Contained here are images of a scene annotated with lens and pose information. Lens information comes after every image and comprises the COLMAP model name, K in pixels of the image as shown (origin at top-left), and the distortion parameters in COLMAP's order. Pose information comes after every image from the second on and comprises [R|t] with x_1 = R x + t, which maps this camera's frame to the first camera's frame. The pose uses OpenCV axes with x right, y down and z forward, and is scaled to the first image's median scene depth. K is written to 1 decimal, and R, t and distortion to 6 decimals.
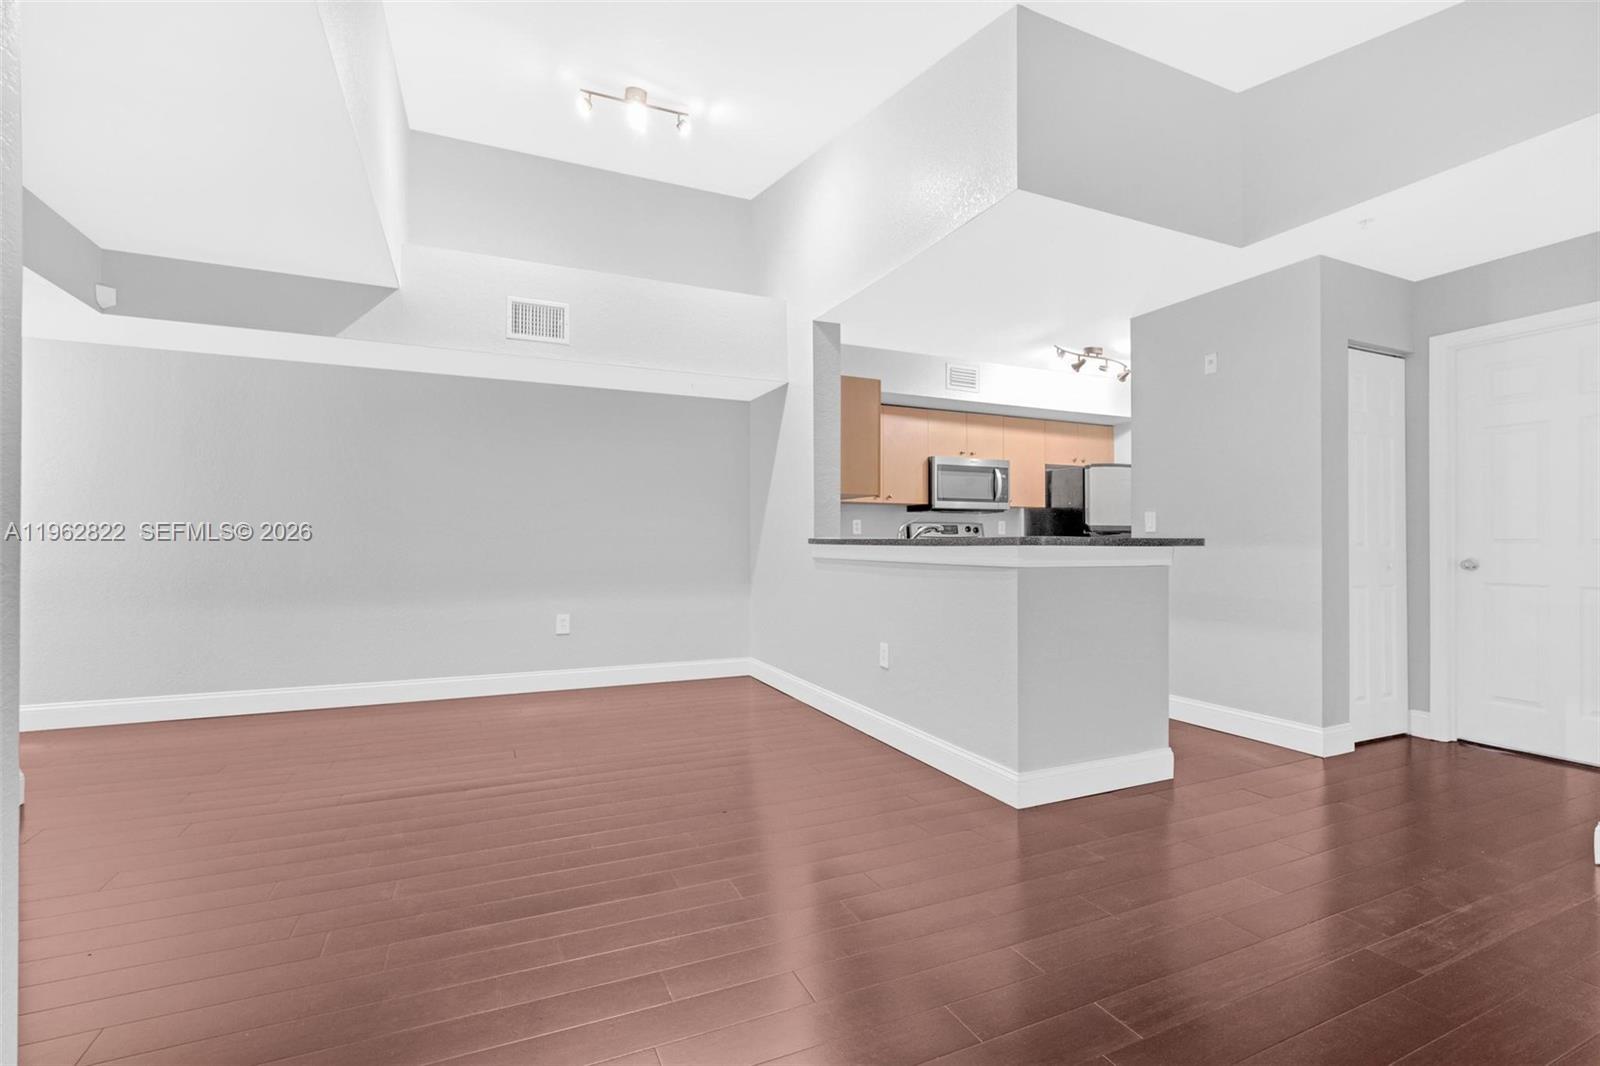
lens RADIAL K [[719.2, 0, 800.0], [0, 719.2, 533.0], [0, 0, 1]] dist [-0.002483, -0.000227]
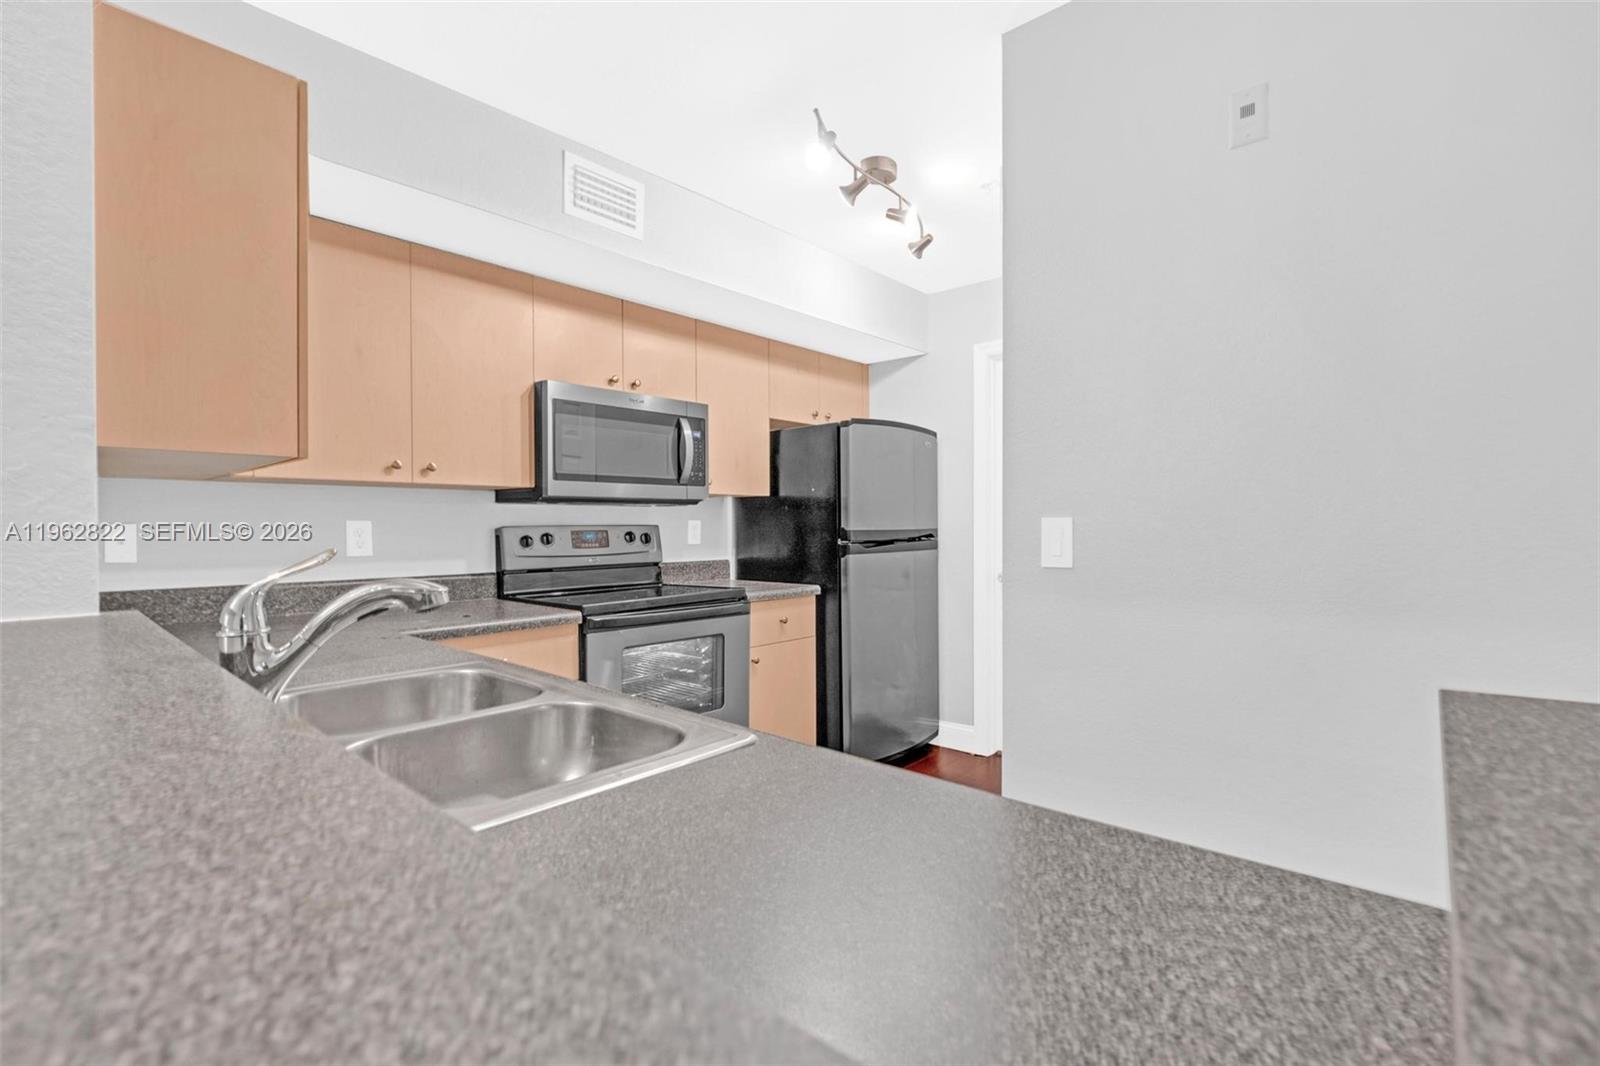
lens RADIAL K [[719.2, 0, 800.0], [0, 719.2, 533.0], [0, 0, 1]] dist [-0.002483, -0.000227]
pose [[0.914140, -0.010801, 0.405255, 0.163591], [0.000238, 0.999659, 0.026107, -0.025844], [-0.405399, -0.023769, 0.913831, 0.576616]]
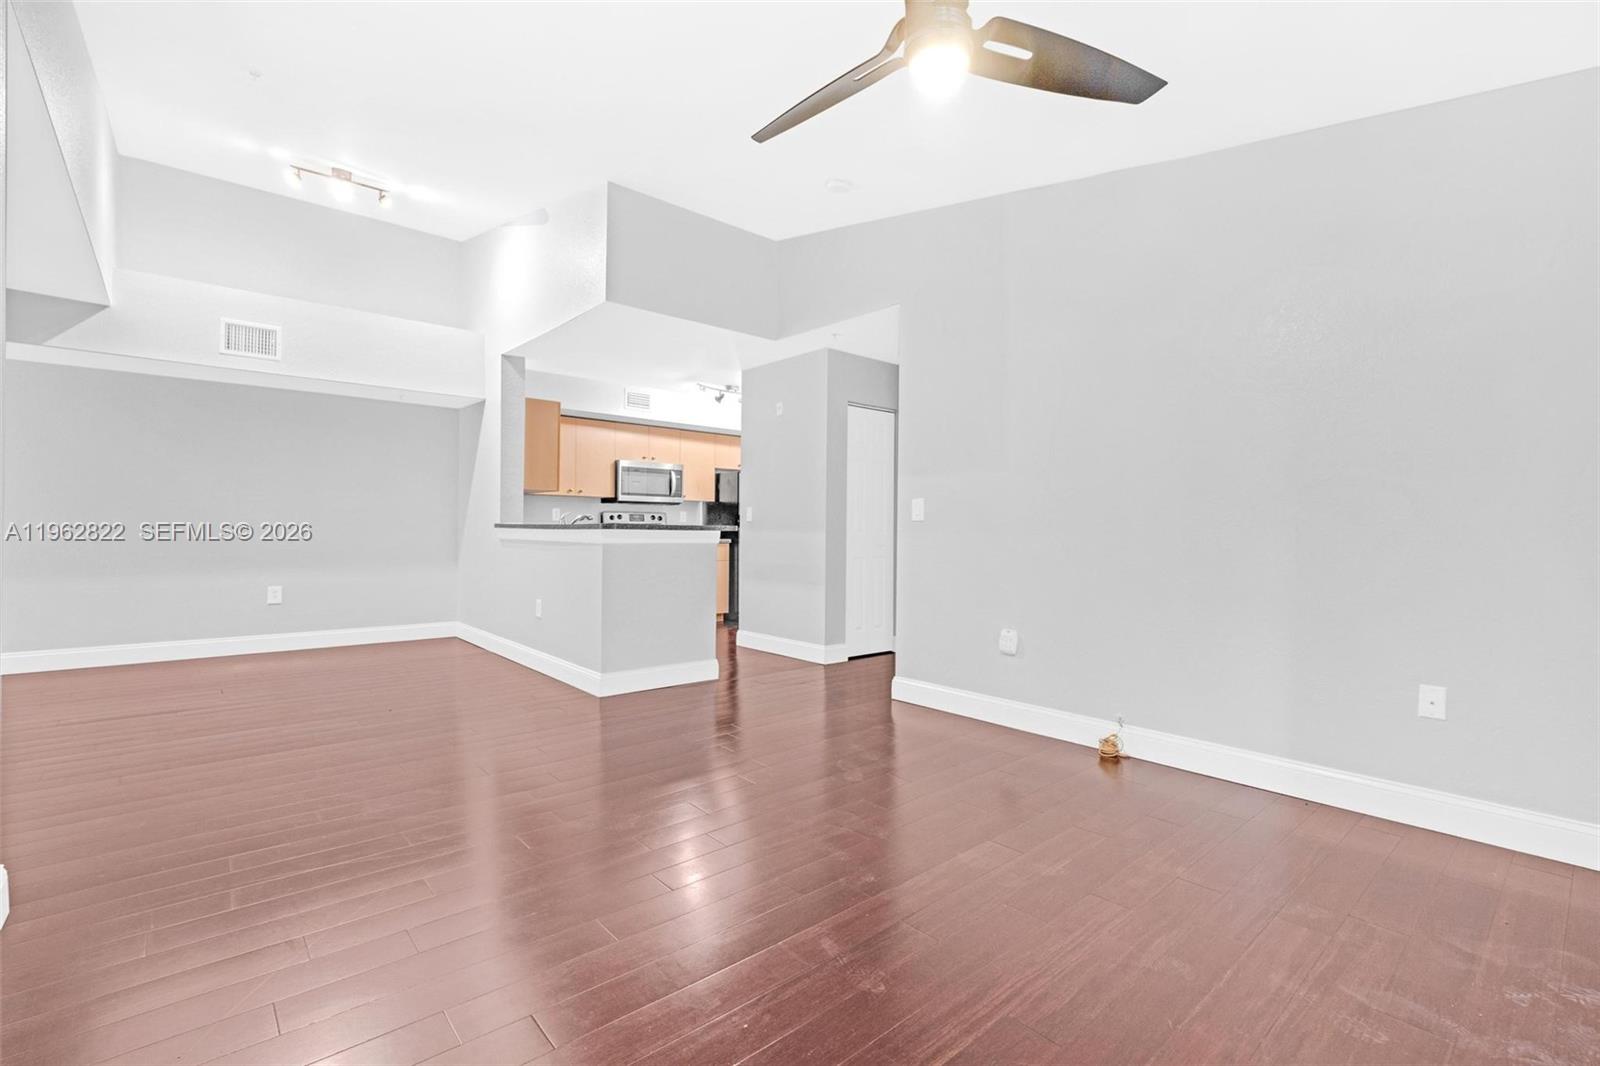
lens RADIAL K [[714.3, 0, 797.5], [0, 714.3, 520.6], [0, 0, 1]] dist [-0.003342, 0.000279]
pose [[0.958816, 0.011267, 0.283805, 0.144452], [-0.011611, 0.999932, -0.000471, -0.002727], [-0.283791, -0.002844, 0.958882, -0.327558]]
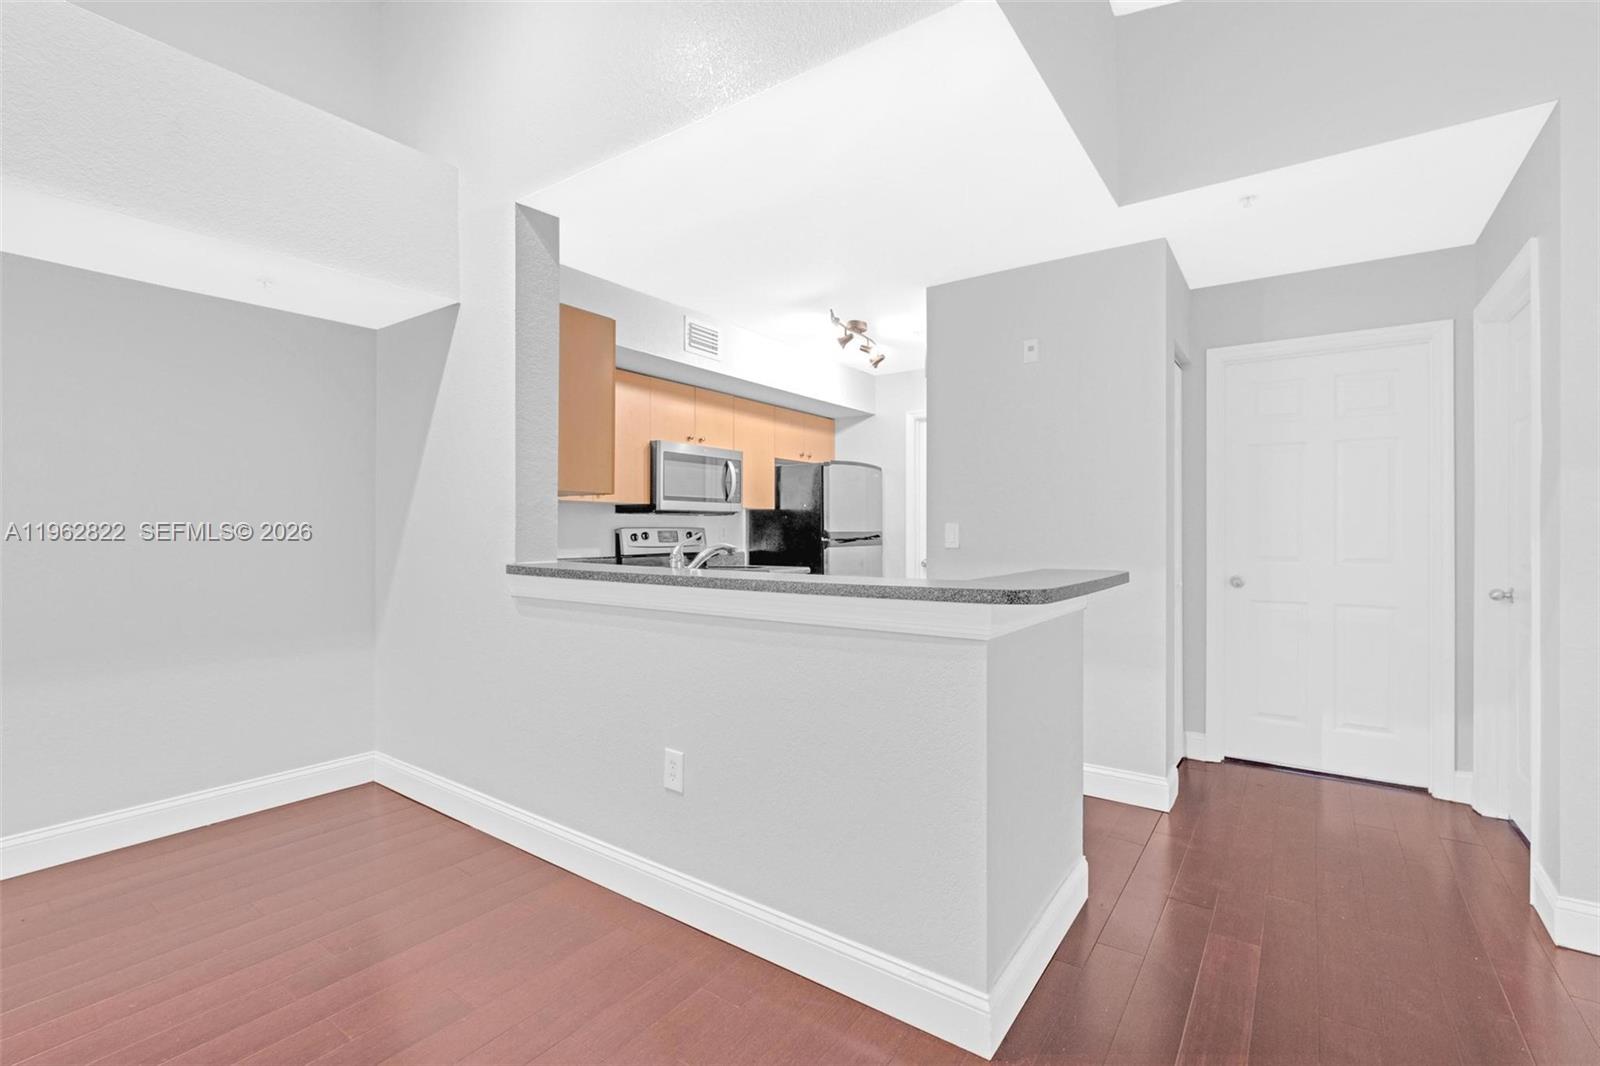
lens RADIAL K [[714.3, 0, 797.5], [0, 714.3, 520.6], [0, 0, 1]] dist [-0.003342, 0.000279]
pose [[0.867491, 0.005804, 0.497419, -0.062776], [-0.005427, 0.999983, -0.002204, -0.024609], [-0.497423, -0.000788, 0.867508, 0.311874]]
